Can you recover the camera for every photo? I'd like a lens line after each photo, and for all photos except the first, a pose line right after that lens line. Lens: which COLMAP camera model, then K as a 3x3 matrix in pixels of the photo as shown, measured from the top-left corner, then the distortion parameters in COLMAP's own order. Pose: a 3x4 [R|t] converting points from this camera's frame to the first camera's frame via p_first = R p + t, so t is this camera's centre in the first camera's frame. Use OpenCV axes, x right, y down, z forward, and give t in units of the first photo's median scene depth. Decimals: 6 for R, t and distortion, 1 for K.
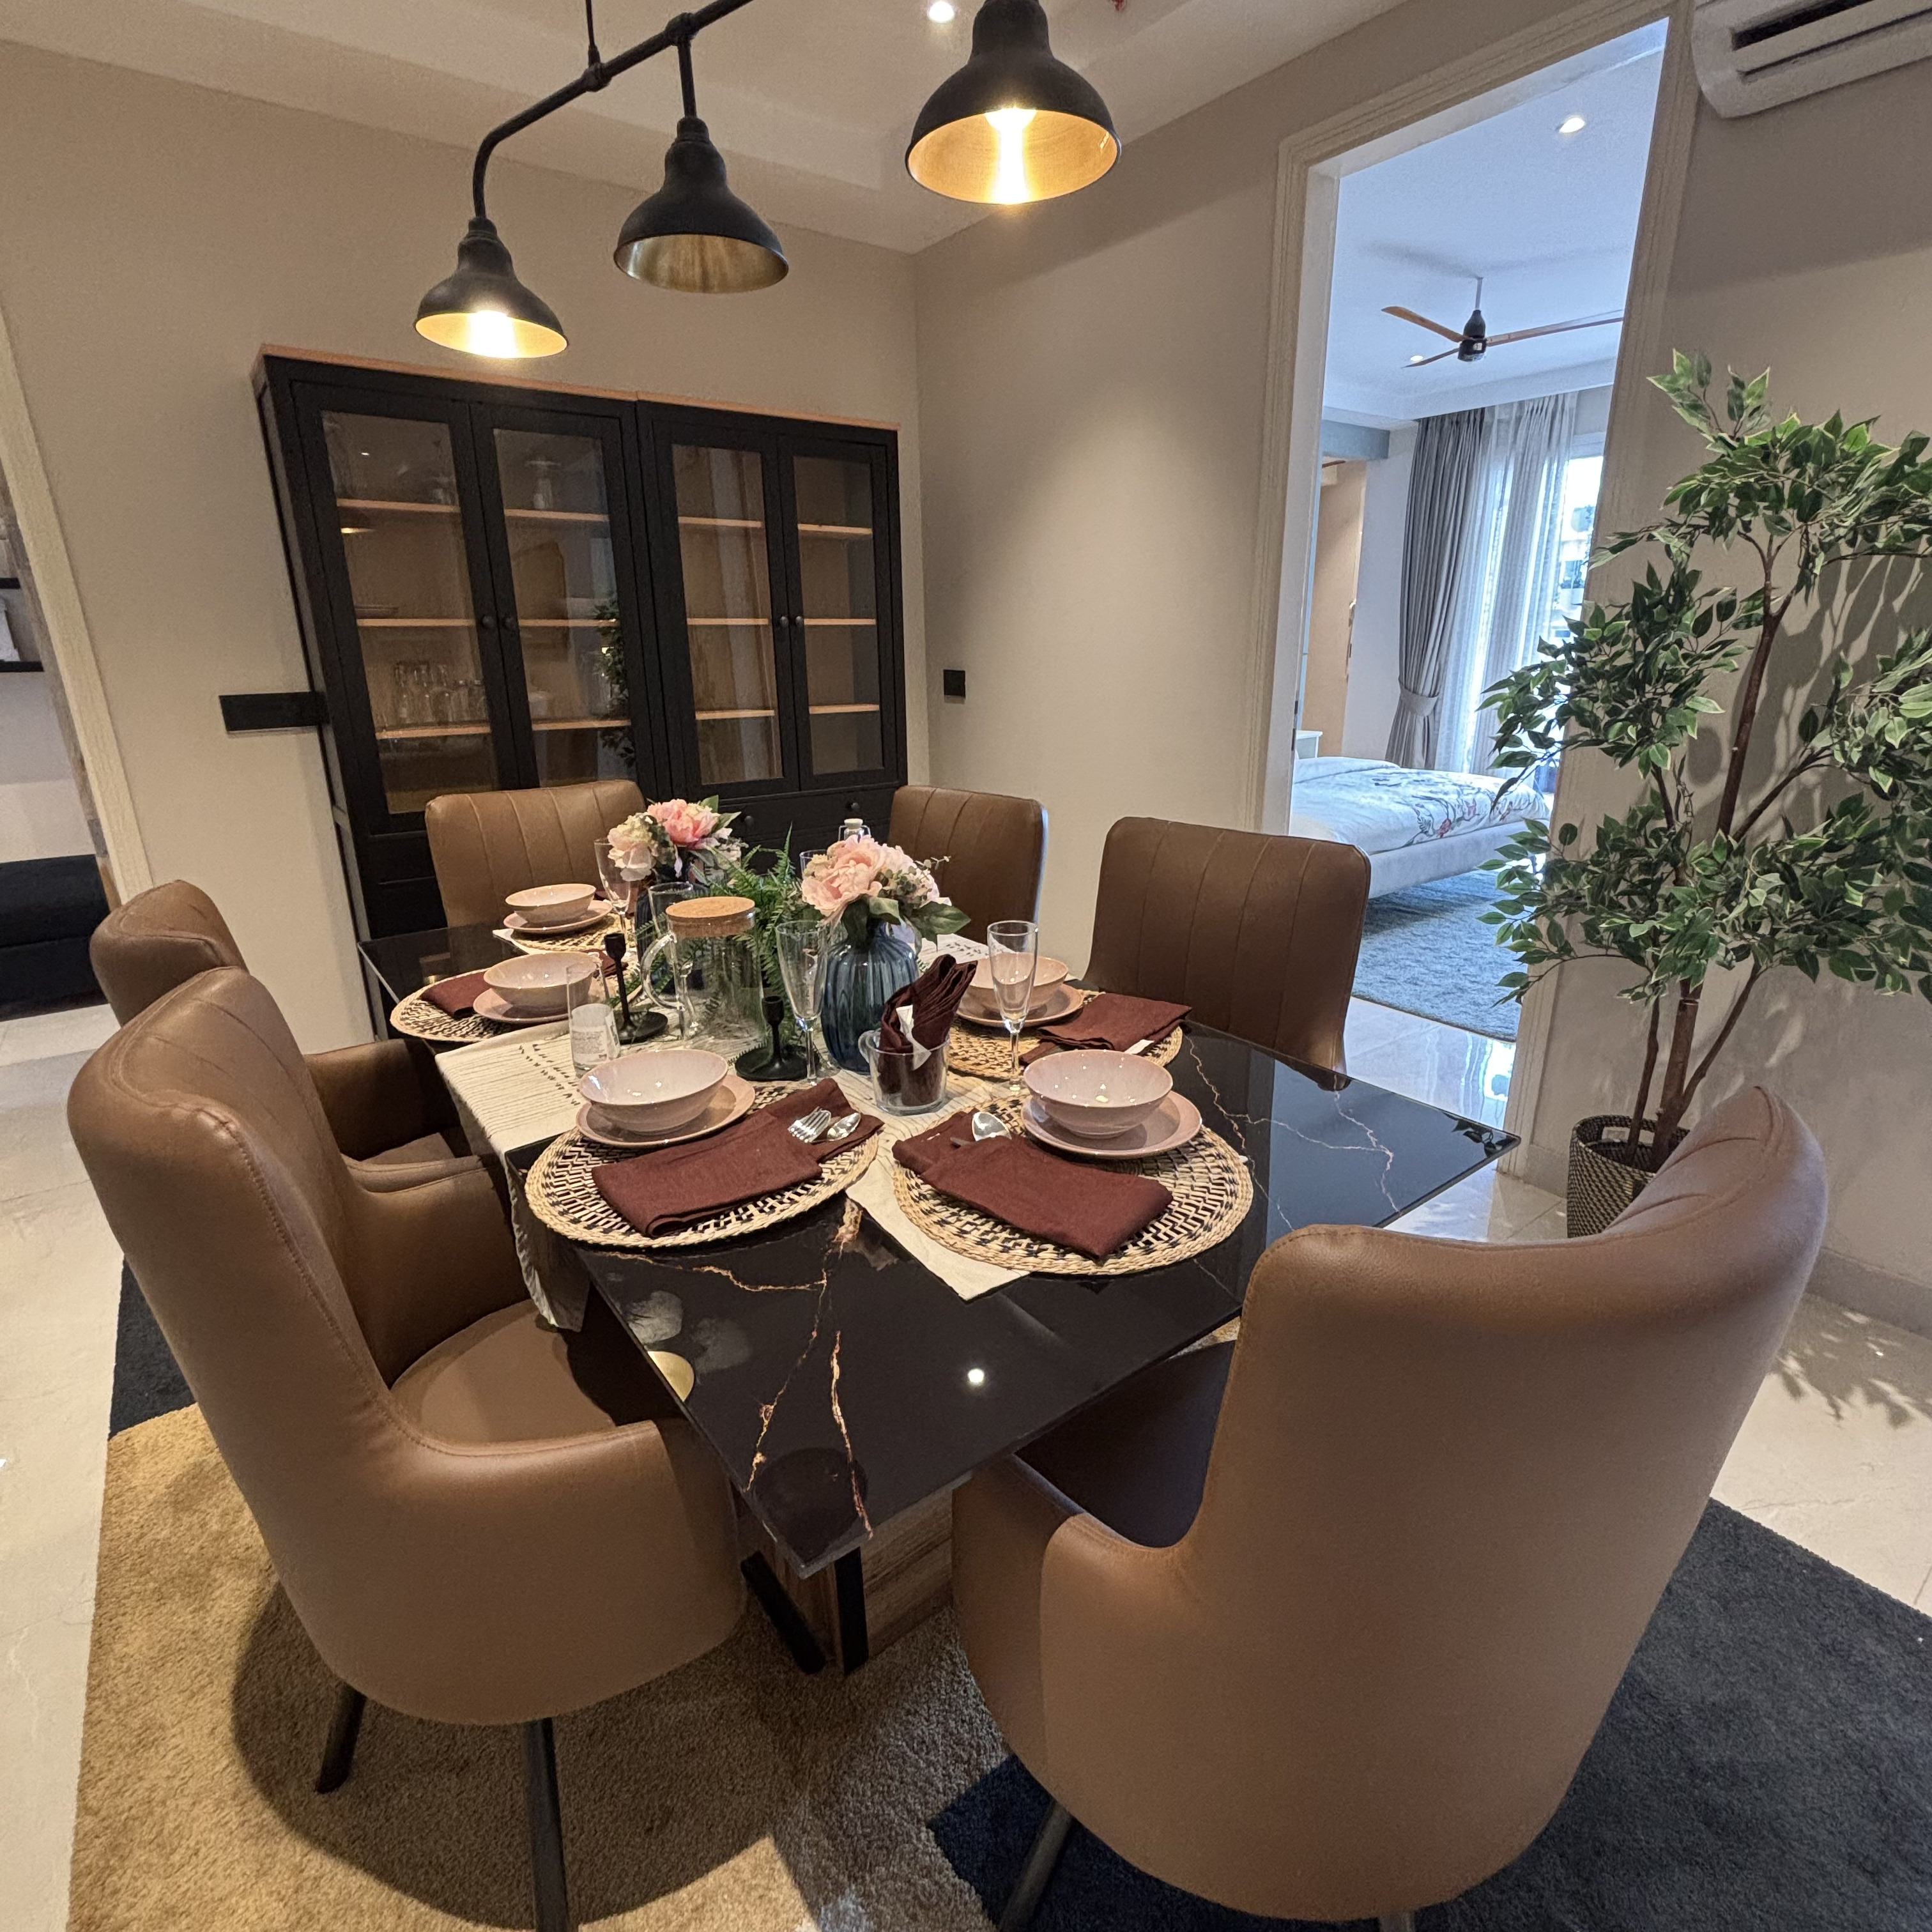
lens RADIAL K [[1043.3, 0, 964.3], [0, 1043.3, 959.1], [0, 0, 1]] dist [-0.004026, -0.001124]
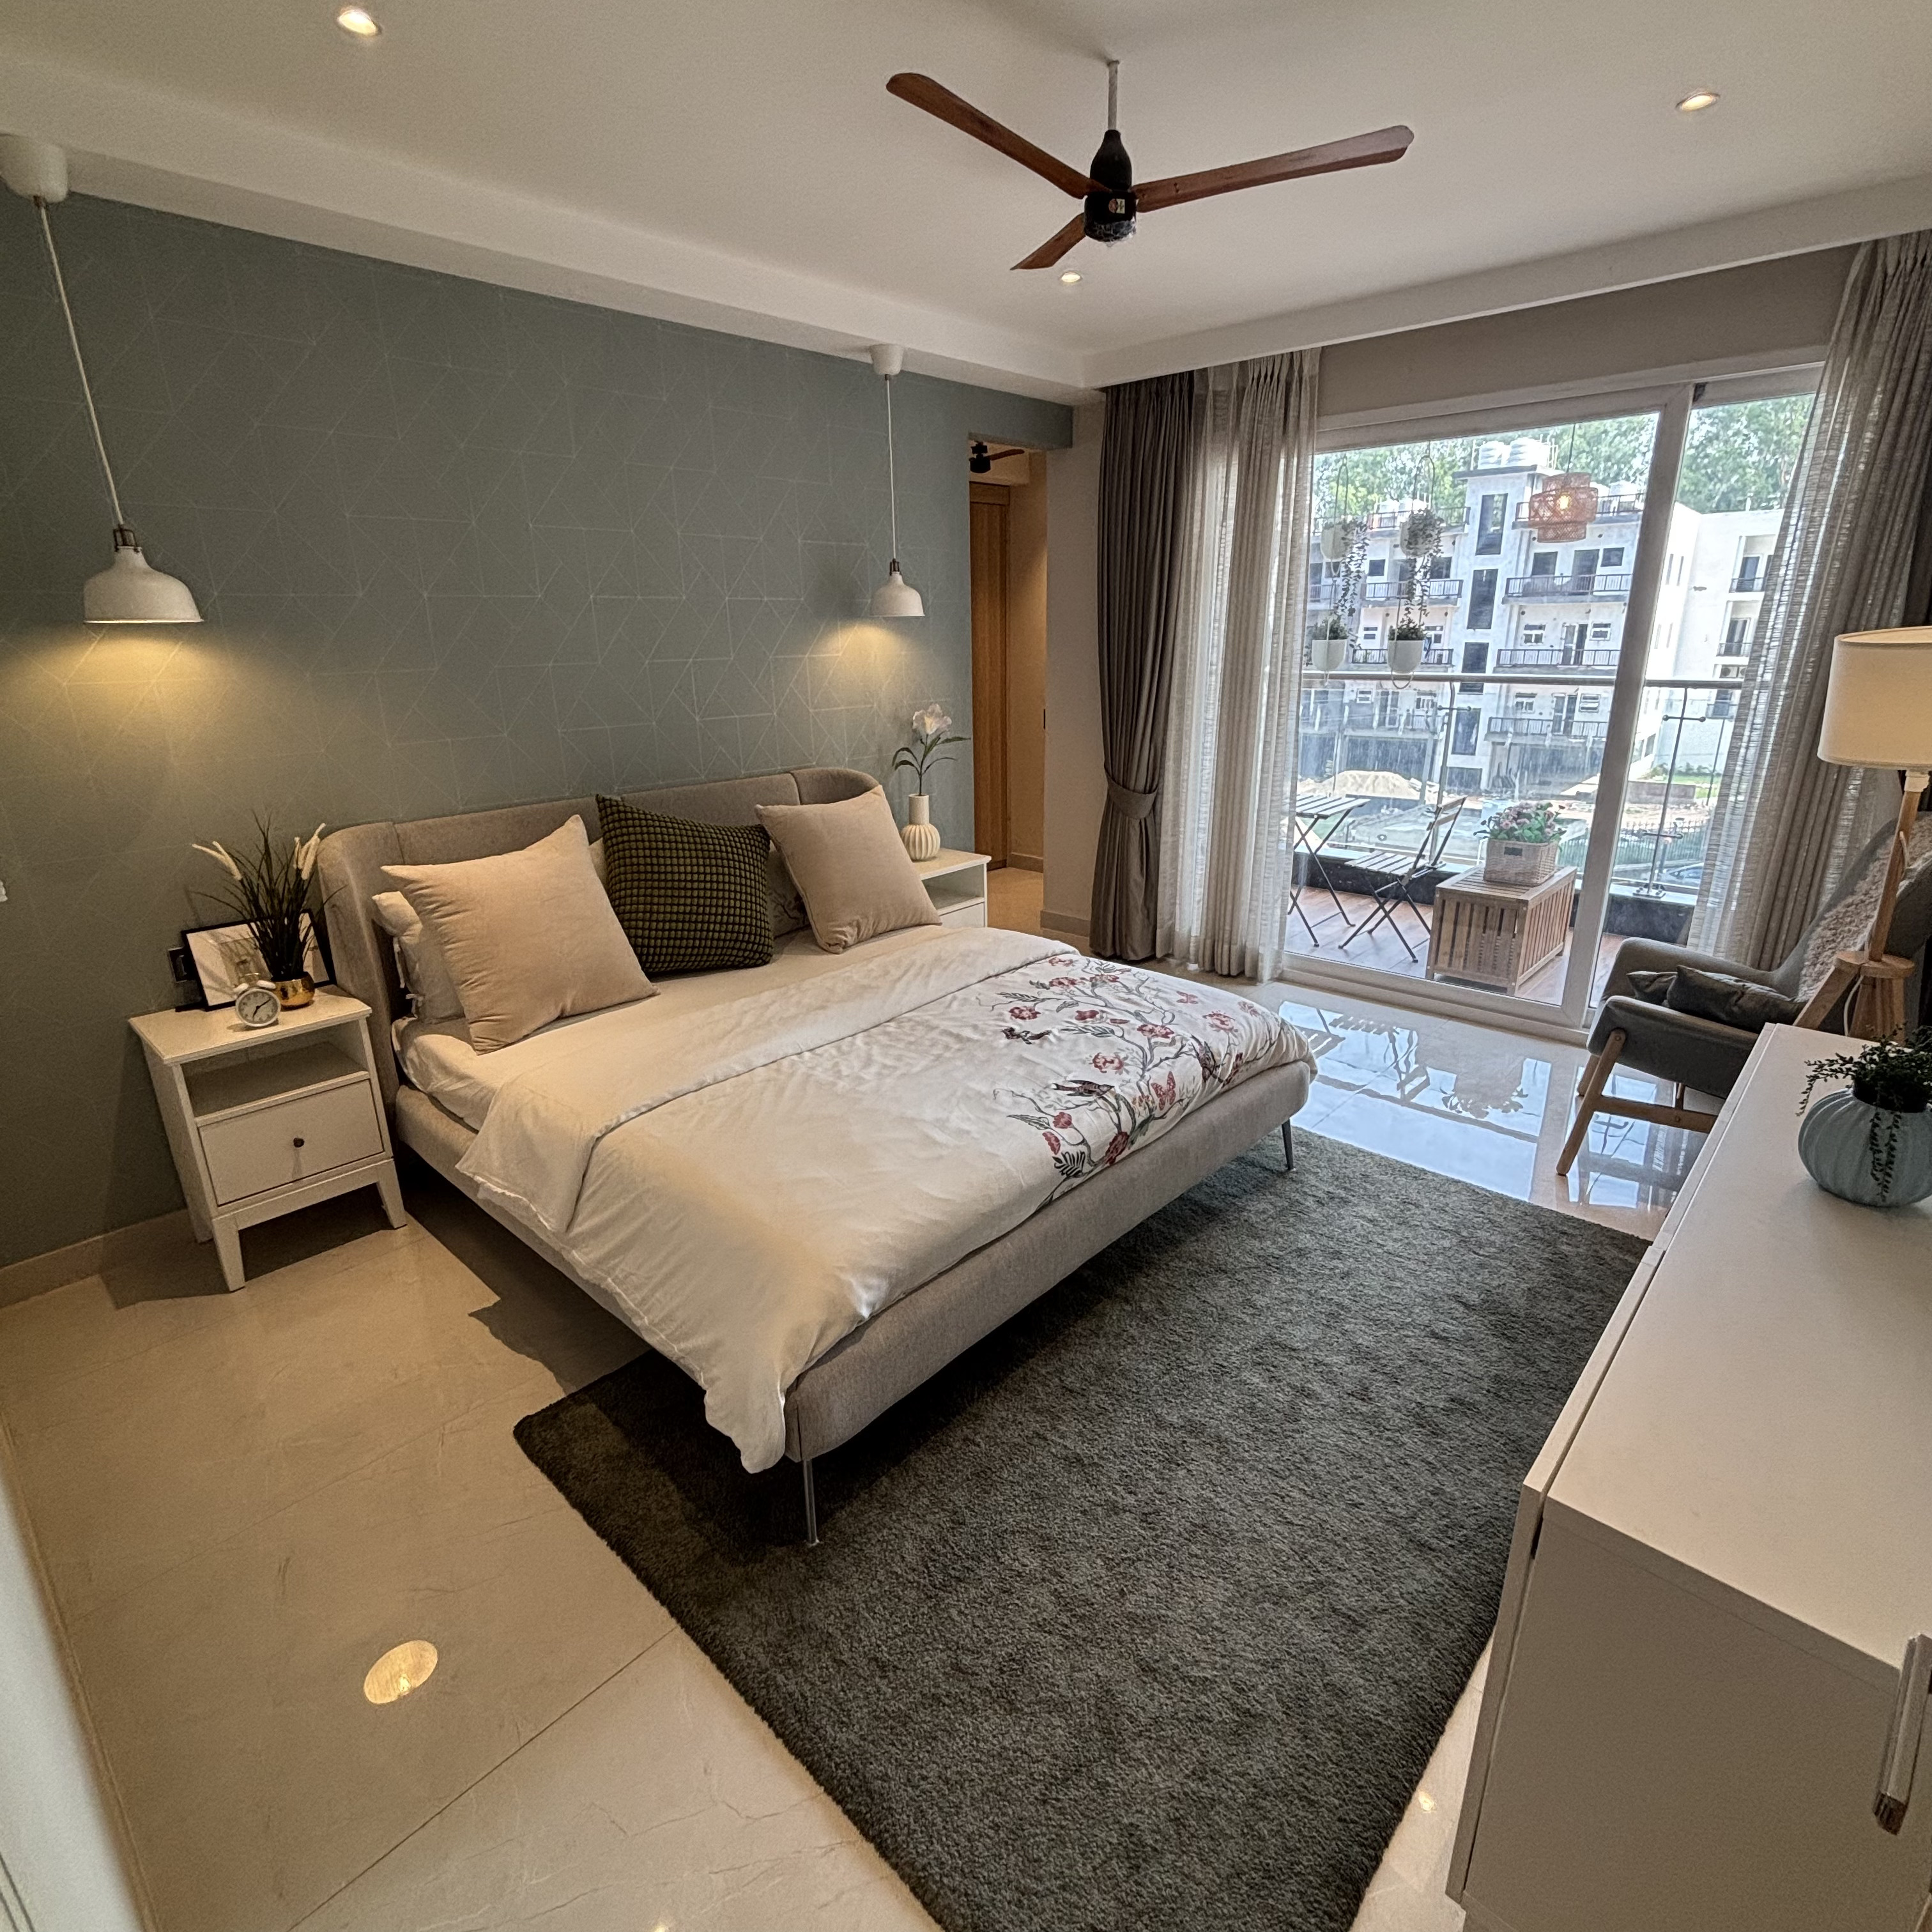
lens RADIAL K [[1043.3, 0, 967.3], [0, 1043.3, 971.9], [0, 0, 1]] dist [-0.004026, -0.001124]
pose [[0.983225, -0.058717, 0.172690, 0.218003], [0.055991, 0.998218, 0.020621, -0.164948], [-0.173593, -0.010606, 0.984760, 0.359195]]
